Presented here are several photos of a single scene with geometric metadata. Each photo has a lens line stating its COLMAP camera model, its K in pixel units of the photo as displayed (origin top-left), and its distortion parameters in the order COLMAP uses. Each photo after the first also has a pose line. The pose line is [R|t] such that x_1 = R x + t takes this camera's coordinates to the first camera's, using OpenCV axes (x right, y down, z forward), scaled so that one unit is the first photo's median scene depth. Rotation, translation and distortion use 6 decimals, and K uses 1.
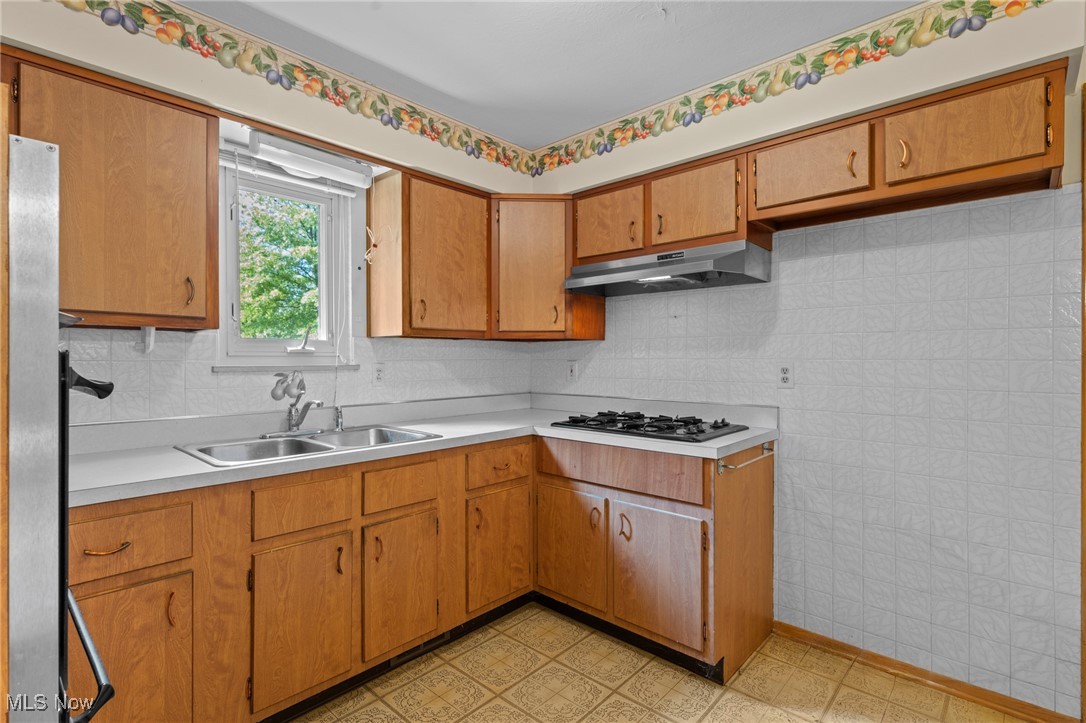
lens RADIAL K [[518.6, 0, 543.0], [0, 518.6, 361.5], [0, 0, 1]] dist [0.003563, 0.000395]
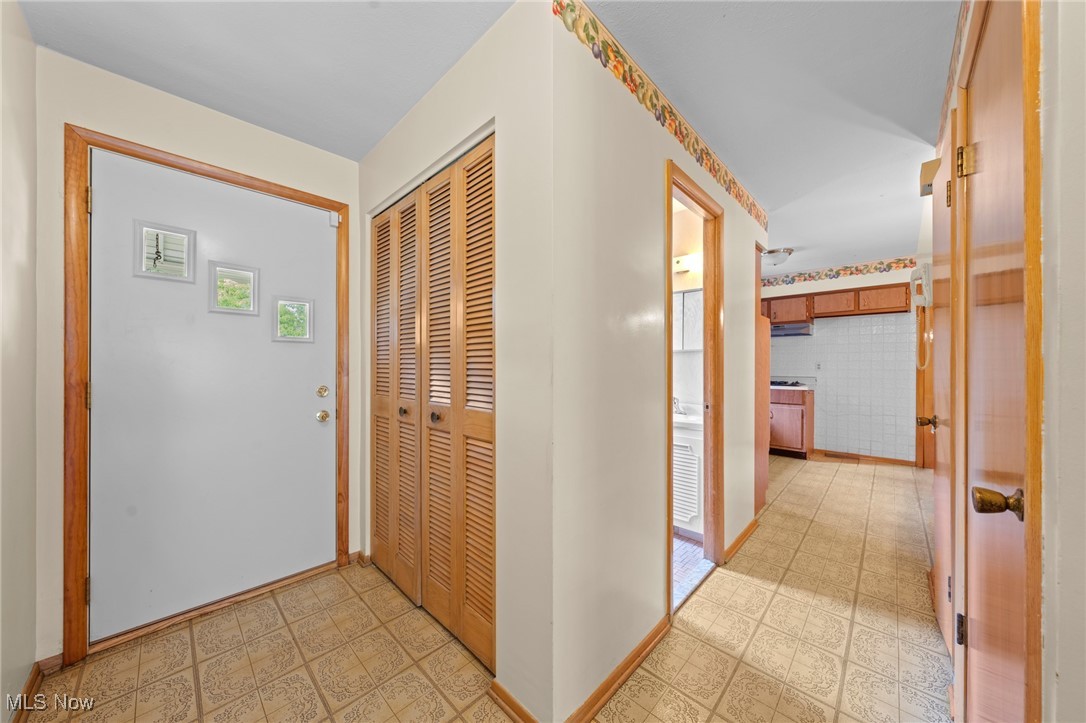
lens RADIAL K [[367.8, 0, 540.4], [0, 367.8, 365.6], [0, 0, 1]] dist [-0.000748, -0.000062]
pose [[0.999737, 0.003580, -0.022648, -1.200100], [-0.003628, 0.999991, -0.002091, 0.034761], [0.022640, 0.002172, 0.999741, -1.273690]]
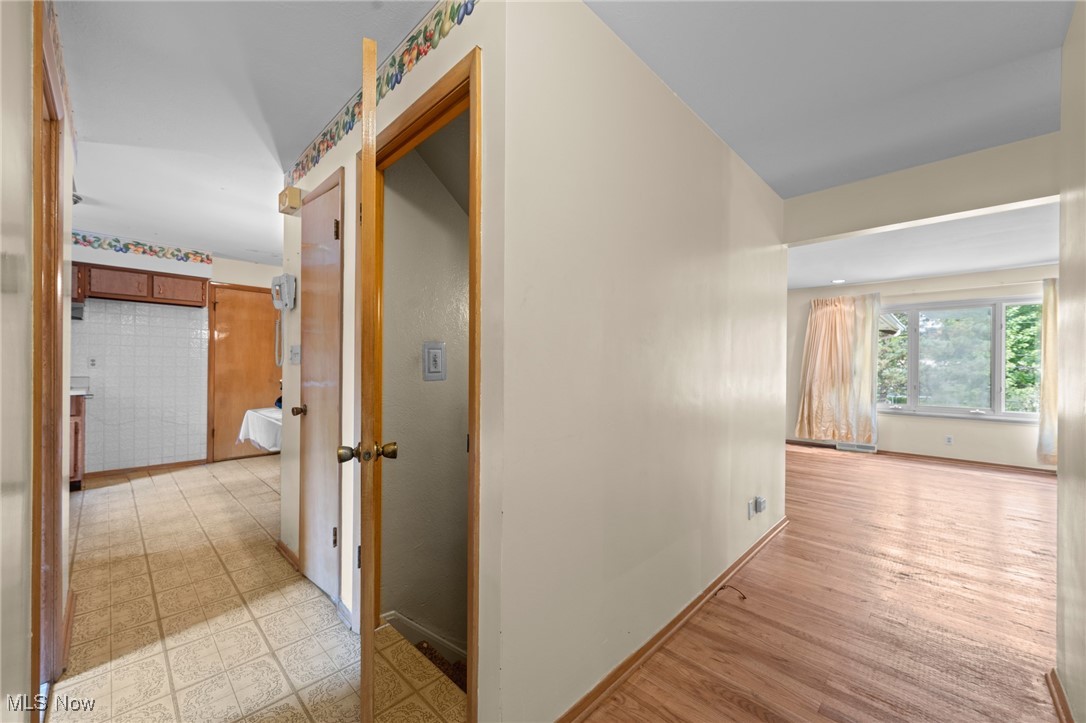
lens RADIAL K [[419.5, 0, 539.7], [0, 419.5, 366.3], [0, 0, 1]] dist [0.000496, -0.000011]
pose [[0.029334, 0.002381, 0.999567, -1.430948], [-0.006243, 0.999978, -0.002199, 0.037325], [-0.999550, -0.006175, 0.029348, -1.095566]]
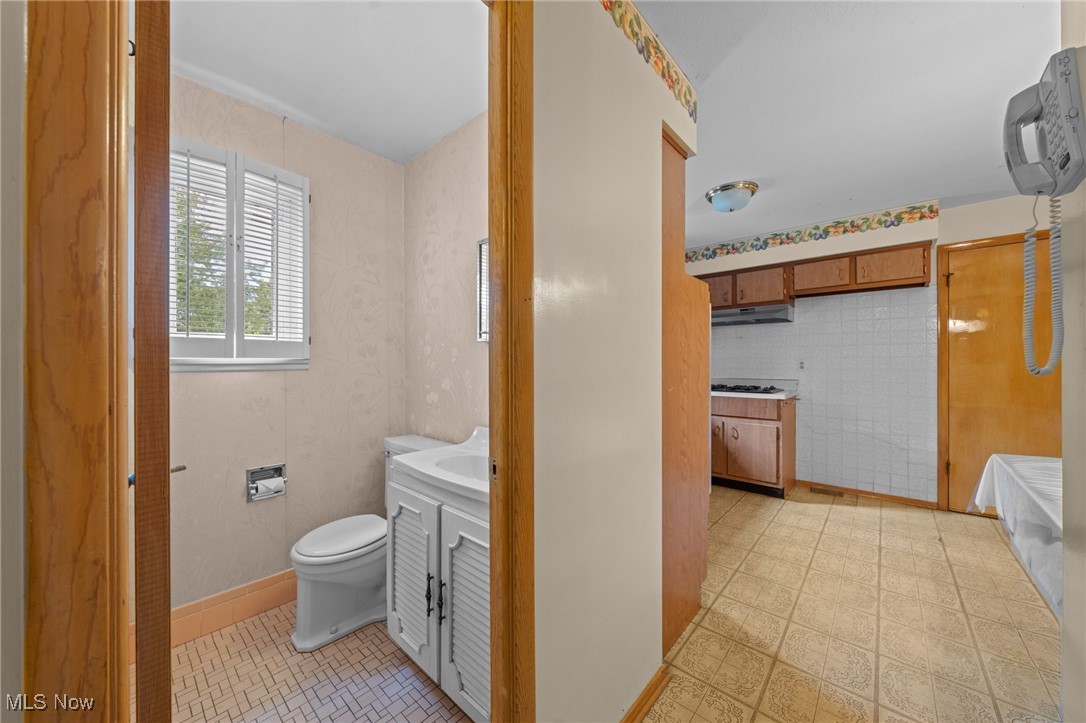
lens RADIAL K [[387.7, 0, 540.8], [0, 387.7, 363.9], [0, 0, 1]] dist [0.000191, -0.000053]
pose [[0.999917, -0.000146, 0.012888, -0.701512], [0.000211, 0.999987, -0.005057, 0.031718], [-0.012887, 0.005060, 0.999904, -0.656273]]
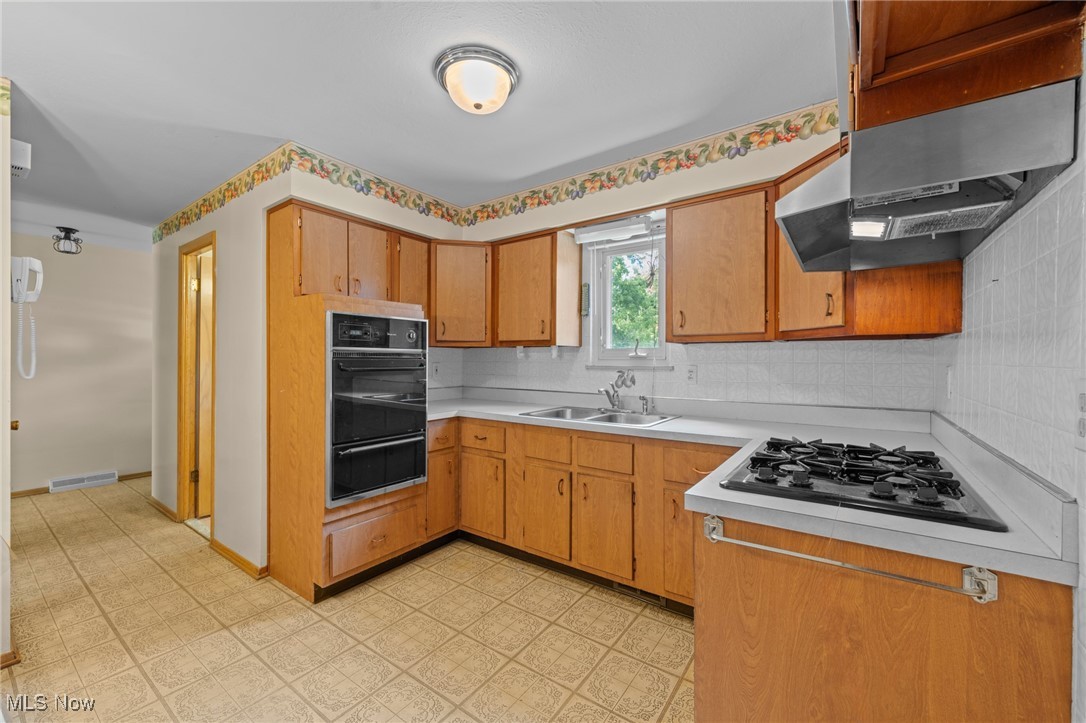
lens RADIAL K [[434.5, 0, 543.0], [0, 434.5, 361.5], [0, 0, 1]] dist [-0.000100, -0.000083]
pose [[0.117538, 0.006005, -0.993050, 0.790900], [-0.006628, 0.999964, 0.005262, -0.010510], [0.993046, 0.005964, 0.117573, 0.661045]]
